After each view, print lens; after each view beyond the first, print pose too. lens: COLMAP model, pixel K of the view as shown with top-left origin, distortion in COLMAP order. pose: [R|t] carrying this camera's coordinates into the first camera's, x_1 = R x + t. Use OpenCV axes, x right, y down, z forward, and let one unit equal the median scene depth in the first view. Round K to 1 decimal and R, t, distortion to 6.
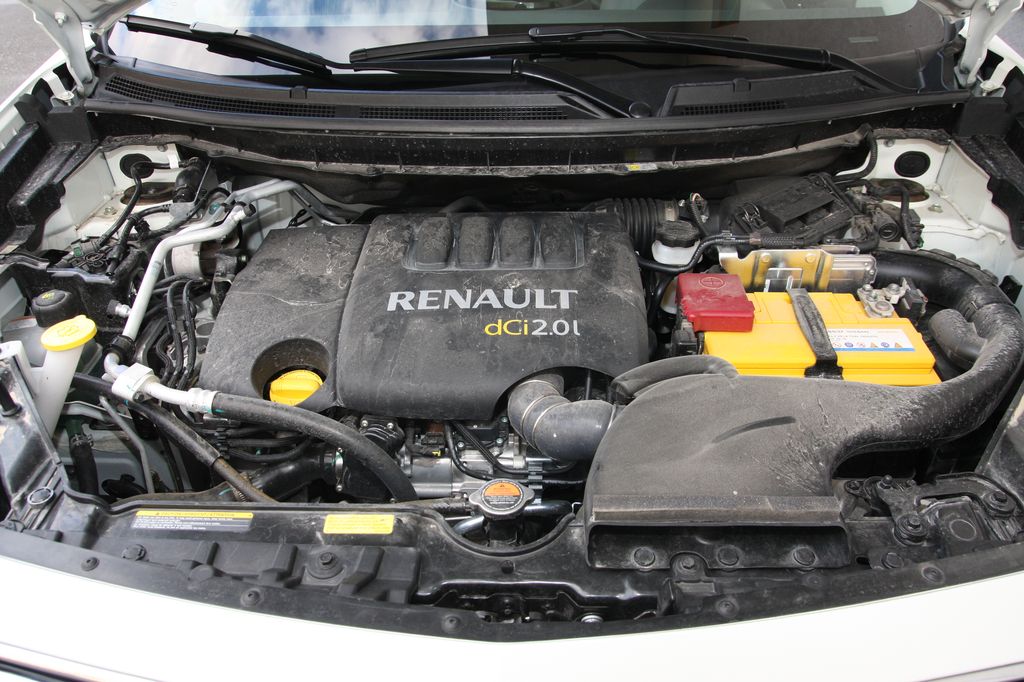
lens RADIAL K [[793.2, 0, 505.4], [0, 793.2, 344.5], [0, 0, 1]] dist [-0.159694, 0.132595]
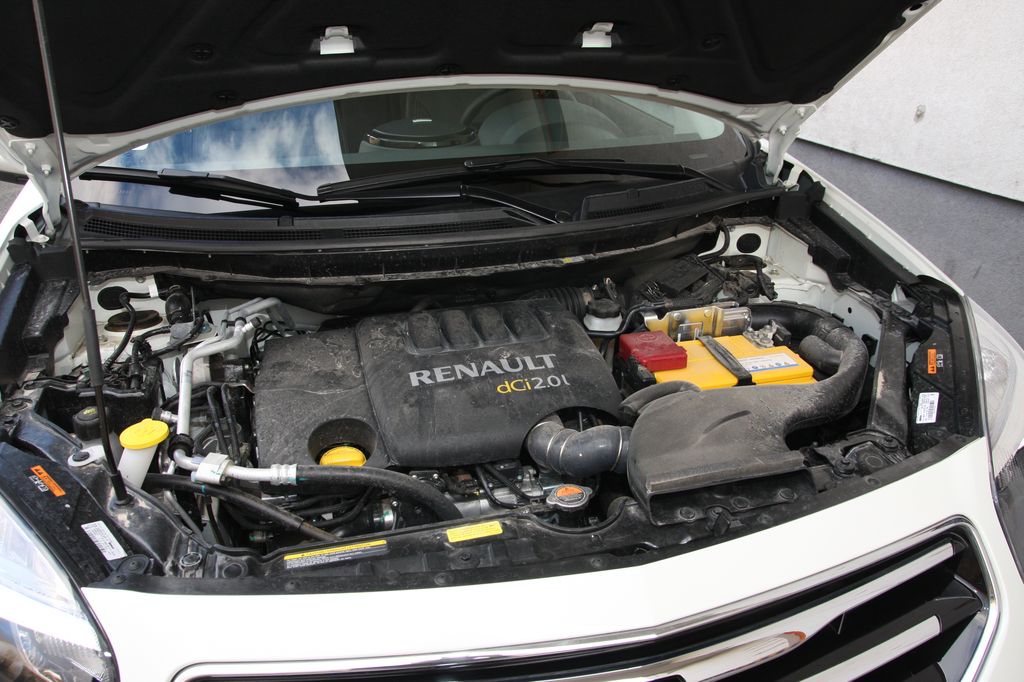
lens RADIAL K [[793.2, 0, 505.4], [0, 793.2, 344.5], [0, 0, 1]] dist [-0.159694, 0.132595]
pose [[0.957669, -0.104166, 0.268364, -0.309560], [0.146500, 0.978842, -0.142851, 0.083300], [-0.247806, 0.176119, 0.952667, -0.197324]]
